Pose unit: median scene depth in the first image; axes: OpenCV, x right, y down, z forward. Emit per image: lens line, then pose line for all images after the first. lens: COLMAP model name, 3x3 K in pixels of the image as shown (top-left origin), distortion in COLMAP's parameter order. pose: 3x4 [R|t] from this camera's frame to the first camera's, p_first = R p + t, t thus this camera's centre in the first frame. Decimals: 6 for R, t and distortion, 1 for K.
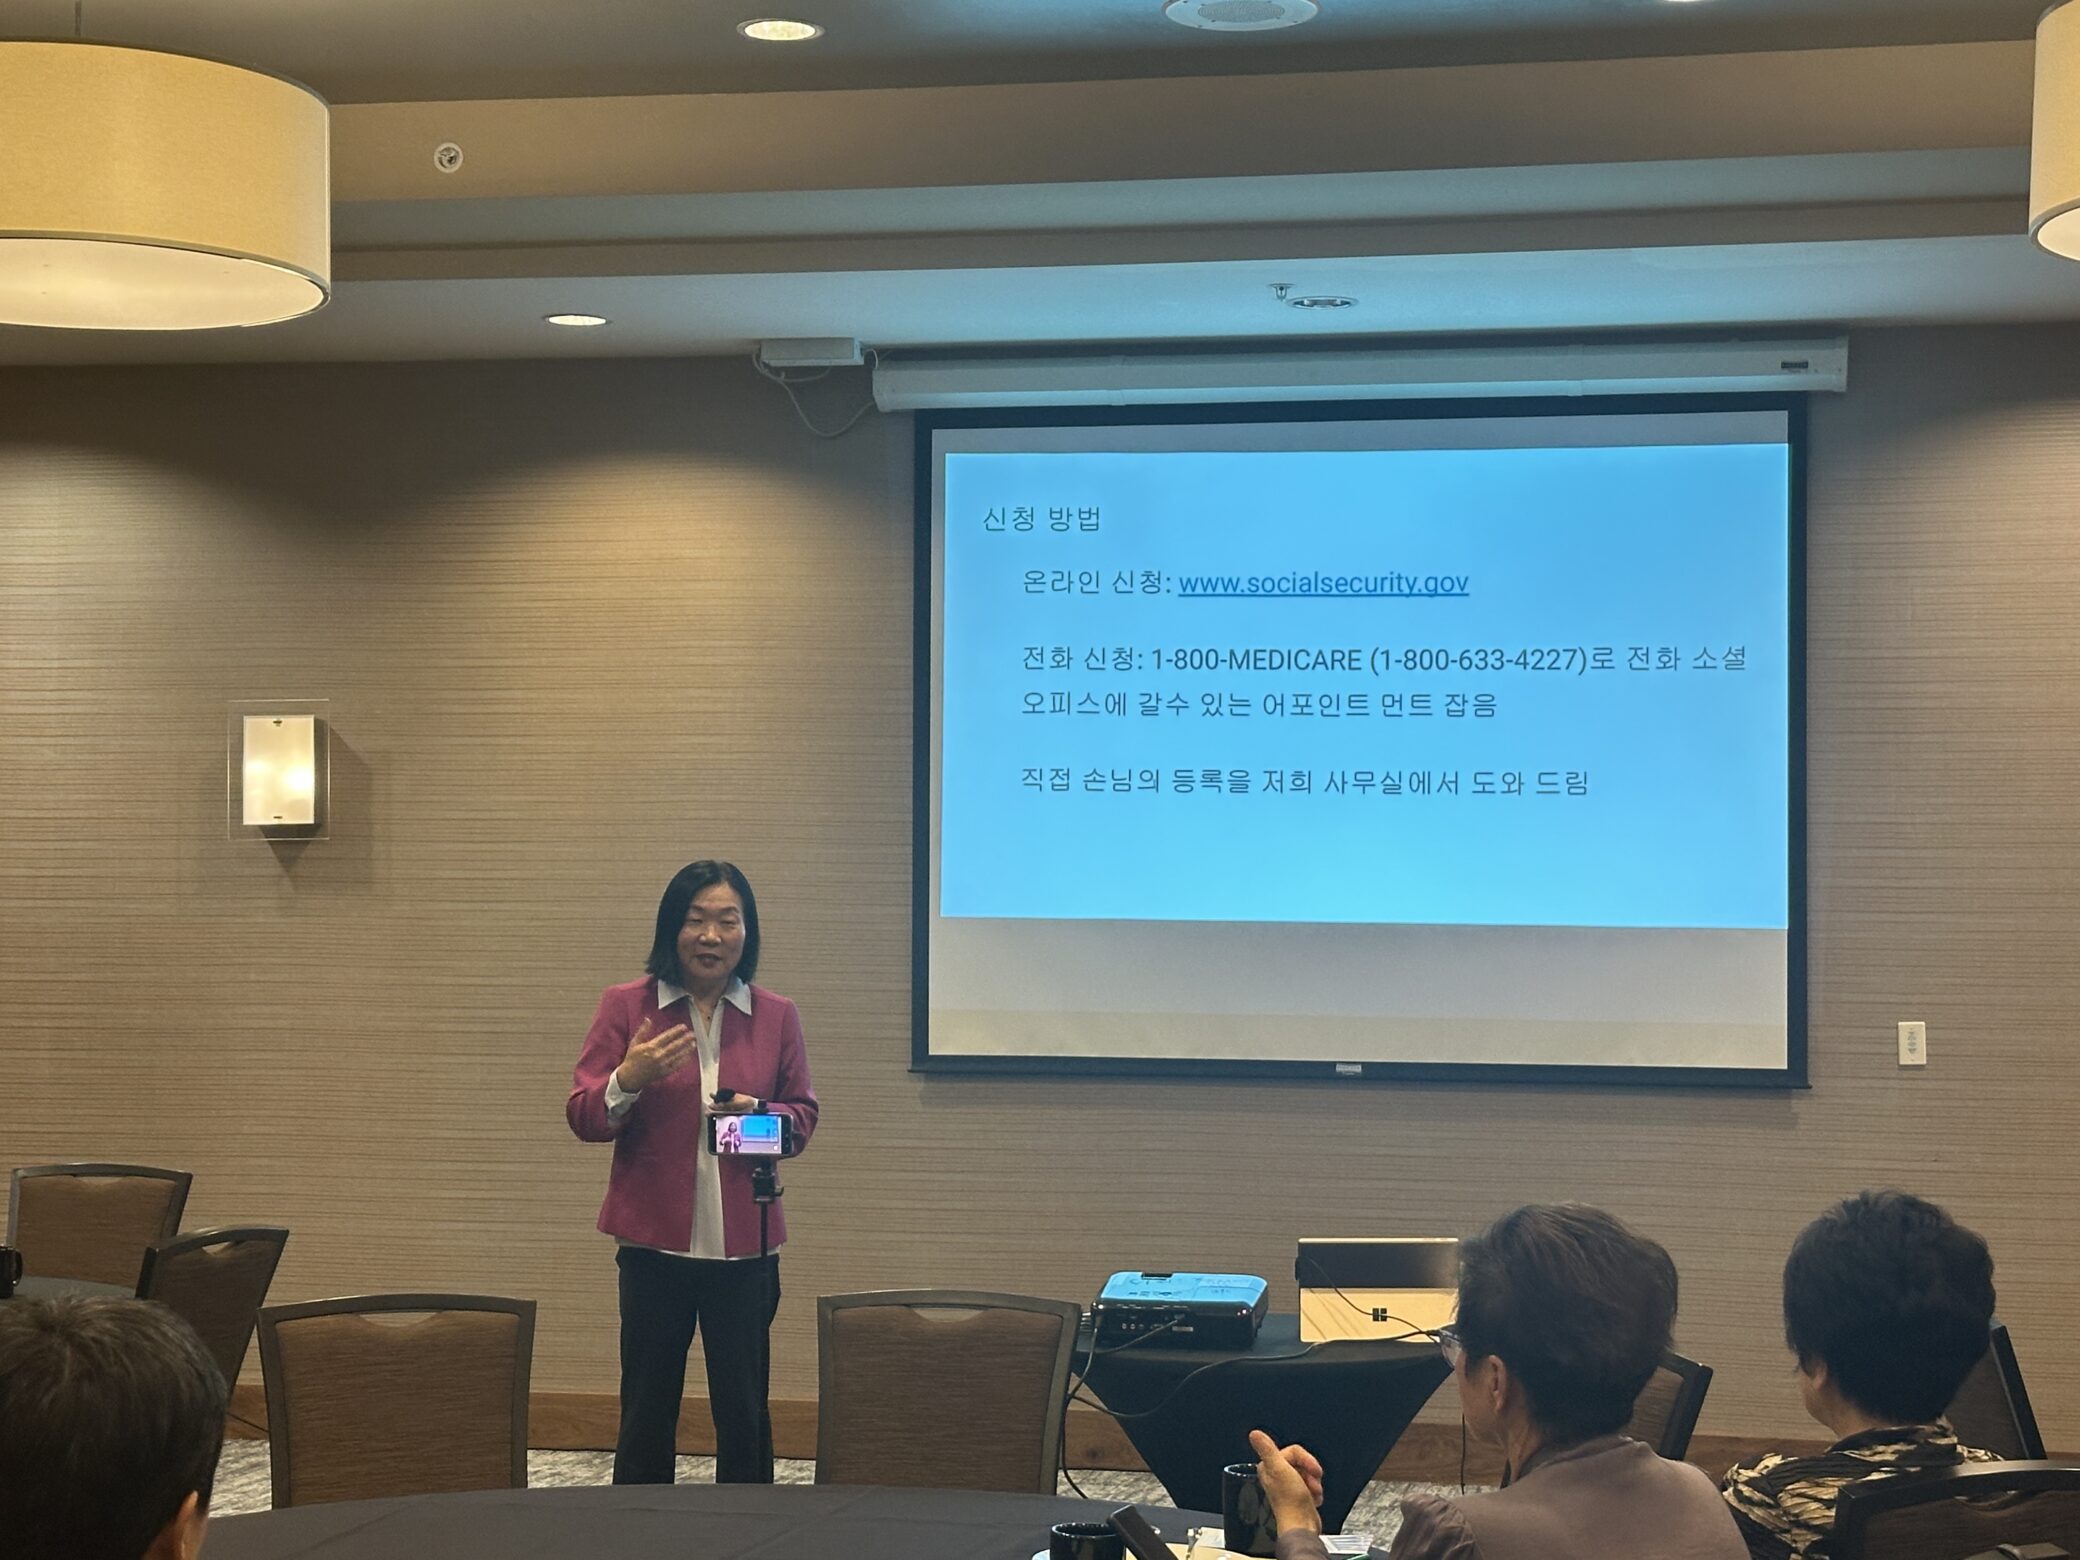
lens RADIAL K [[3698.1, 0, 1040.0], [0, 3698.1, 780.0], [0, 0, 1]] dist [0.008243, 0.051021]
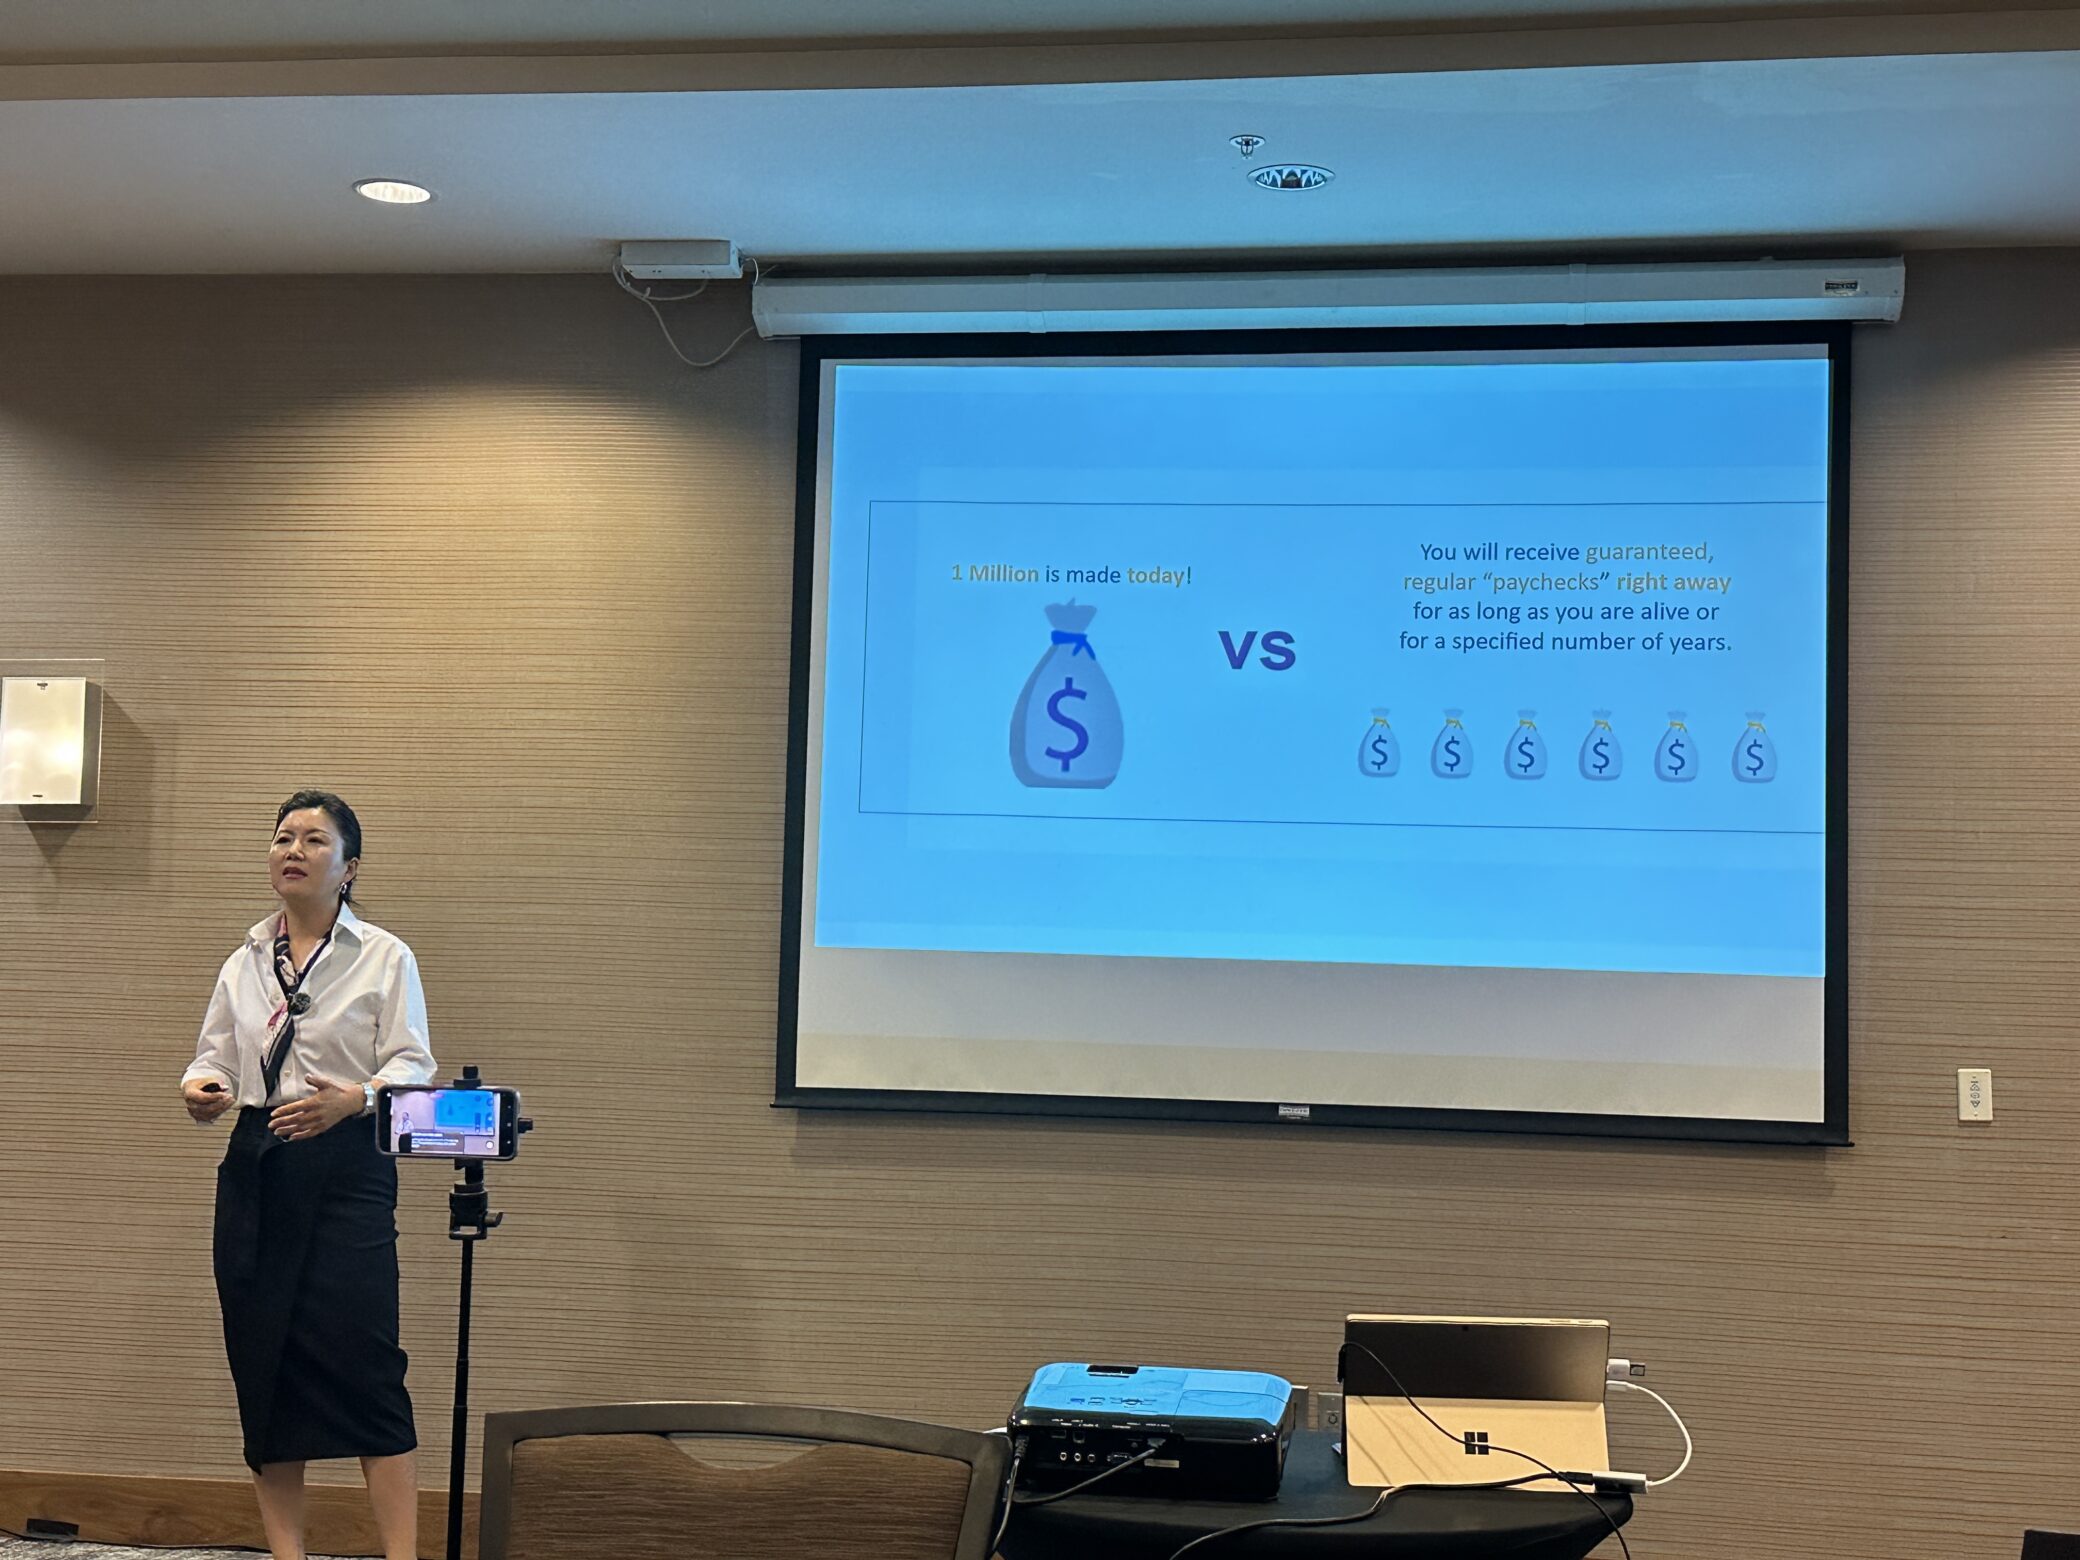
lens RADIAL K [[2929.0, 0, 1040.0], [0, 2929.0, 780.0], [0, 0, 1]] dist [0.086424, -0.065886]
pose [[0.998989, 0.025470, 0.037040, -0.000959], [-0.023362, 0.998142, -0.056280, 0.041957], [-0.038405, 0.055358, 0.997728, 0.333680]]
